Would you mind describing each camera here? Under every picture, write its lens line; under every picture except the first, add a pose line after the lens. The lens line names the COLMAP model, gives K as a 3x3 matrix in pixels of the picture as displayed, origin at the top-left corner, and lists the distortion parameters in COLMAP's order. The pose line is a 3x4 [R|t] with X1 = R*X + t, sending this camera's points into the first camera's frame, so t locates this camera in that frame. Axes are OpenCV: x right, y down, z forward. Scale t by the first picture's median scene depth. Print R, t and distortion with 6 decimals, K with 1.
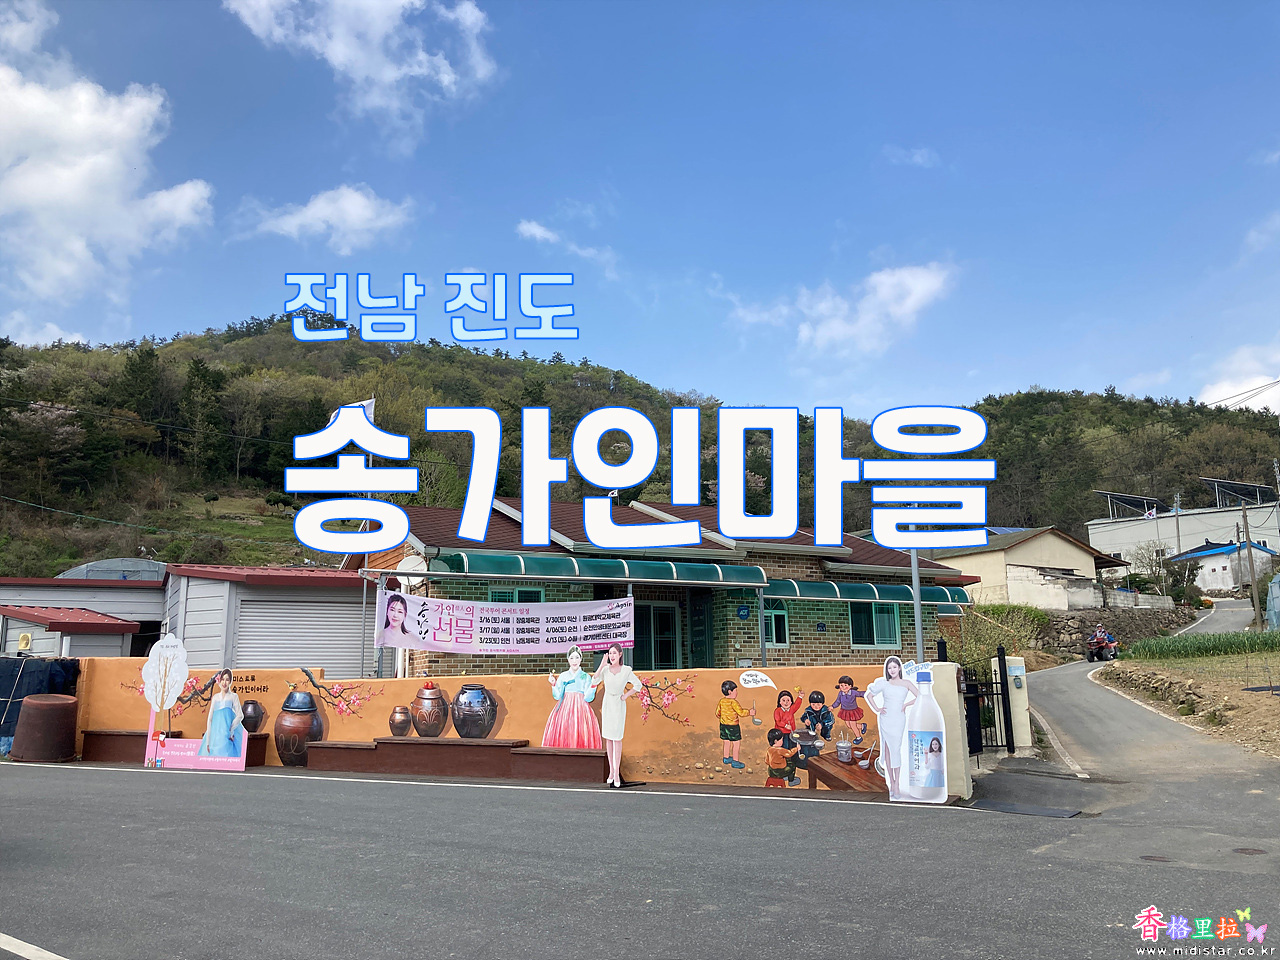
lens RADIAL K [[1037.4, 0, 642.3], [0, 1037.4, 471.5], [0, 0, 1]] dist [0.030373, -0.034176]
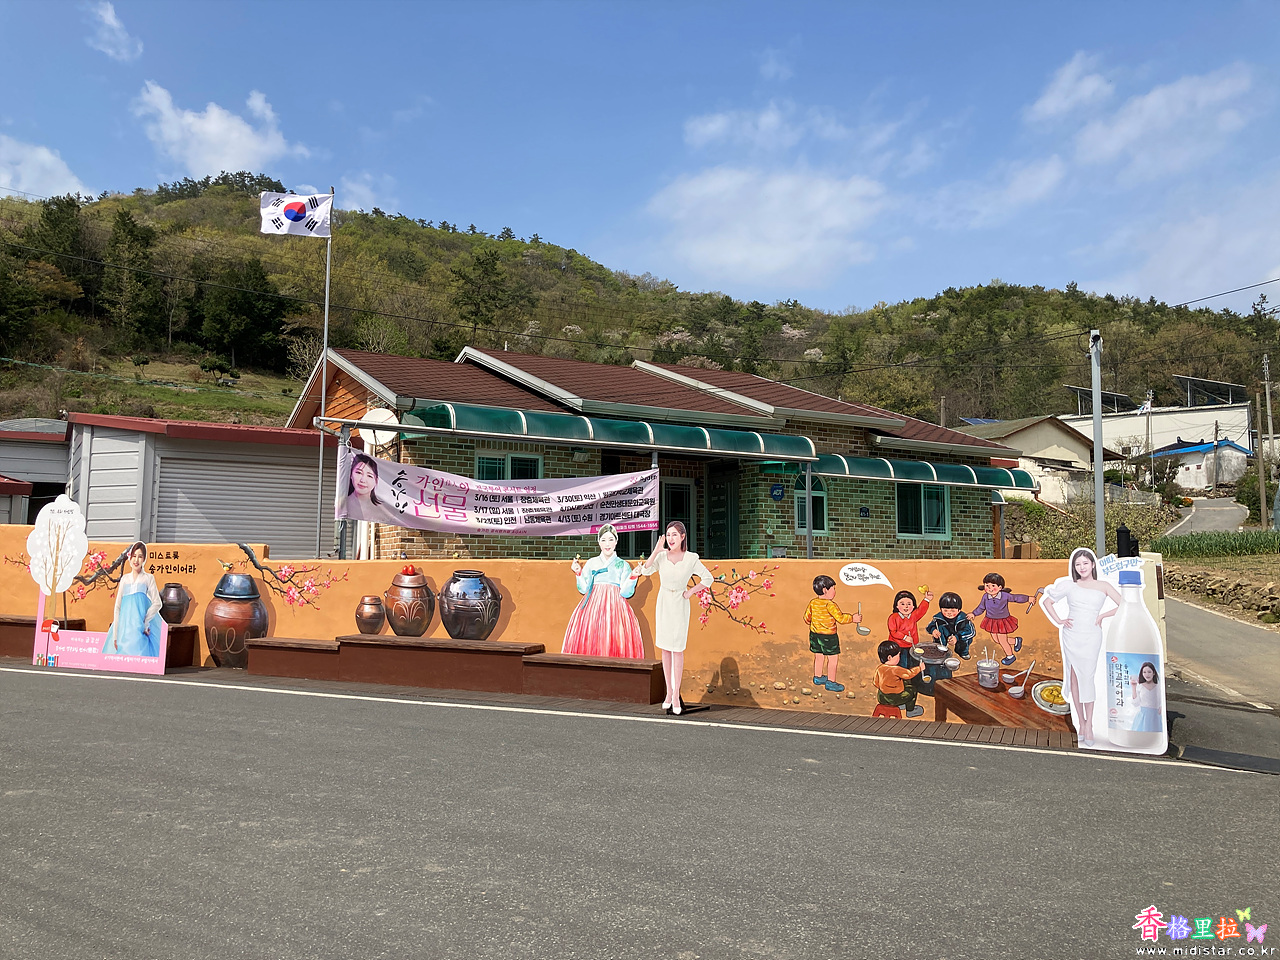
lens RADIAL K [[1037.4, 0, 629.6], [0, 1037.4, 479.3], [0, 0, 1]] dist [0.030373, -0.034176]
pose [[0.998700, 0.027709, 0.042790, -0.053771], [-0.032462, 0.992870, 0.114696, 0.032191], [-0.039306, -0.115936, 0.992479, 0.169050]]
